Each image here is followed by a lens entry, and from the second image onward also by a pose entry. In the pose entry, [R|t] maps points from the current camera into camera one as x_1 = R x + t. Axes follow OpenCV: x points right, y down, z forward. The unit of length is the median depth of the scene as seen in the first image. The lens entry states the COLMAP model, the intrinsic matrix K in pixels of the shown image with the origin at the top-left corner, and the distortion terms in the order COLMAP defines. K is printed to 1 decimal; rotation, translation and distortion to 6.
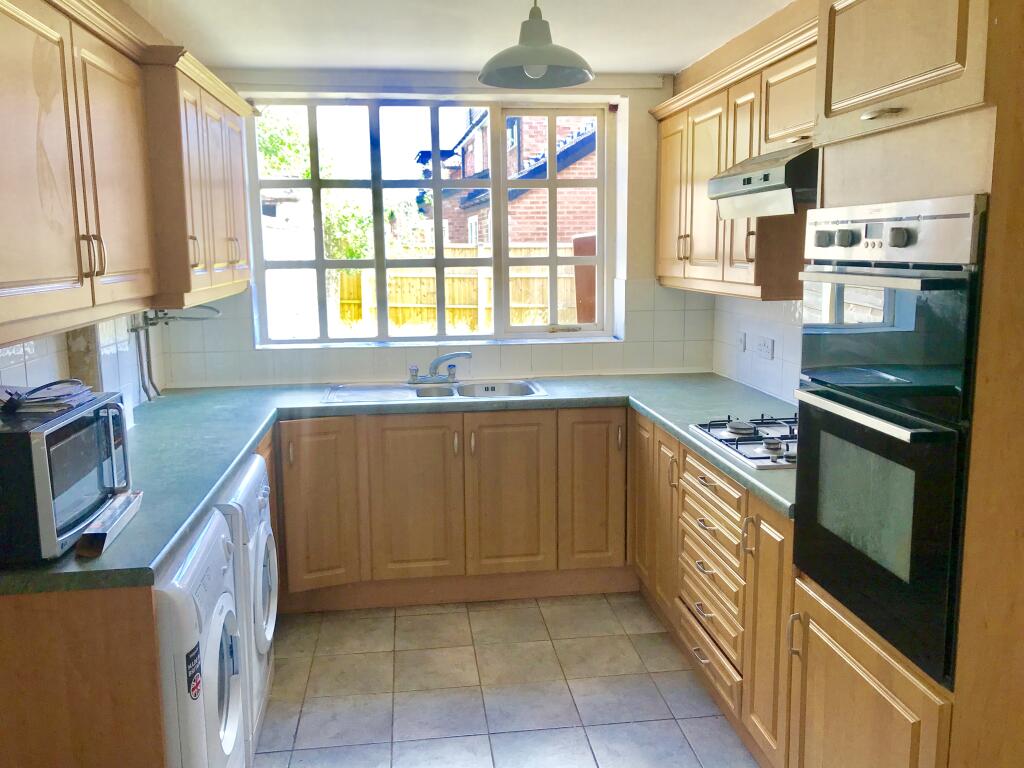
lens RADIAL K [[849.5, 0, 512.2], [0, 849.5, 380.4], [0, 0, 1]] dist [0.004251, 0.001157]
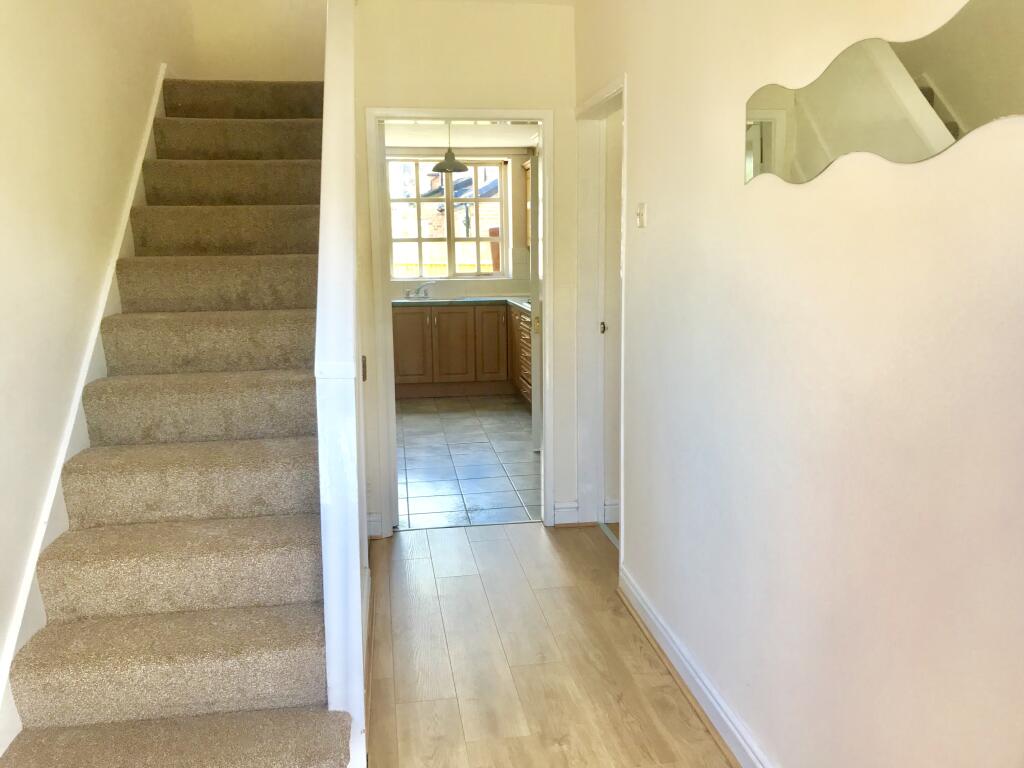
lens RADIAL K [[849.5, 0, 512.6], [0, 849.5, 384.8], [0, 0, 1]] dist [0.004251, 0.001157]
pose [[0.999766, -0.007876, 0.020164, 0.088255], [0.007800, 0.999962, 0.003824, 0.193571], [-0.020193, -0.003666, 0.999789, -0.992657]]
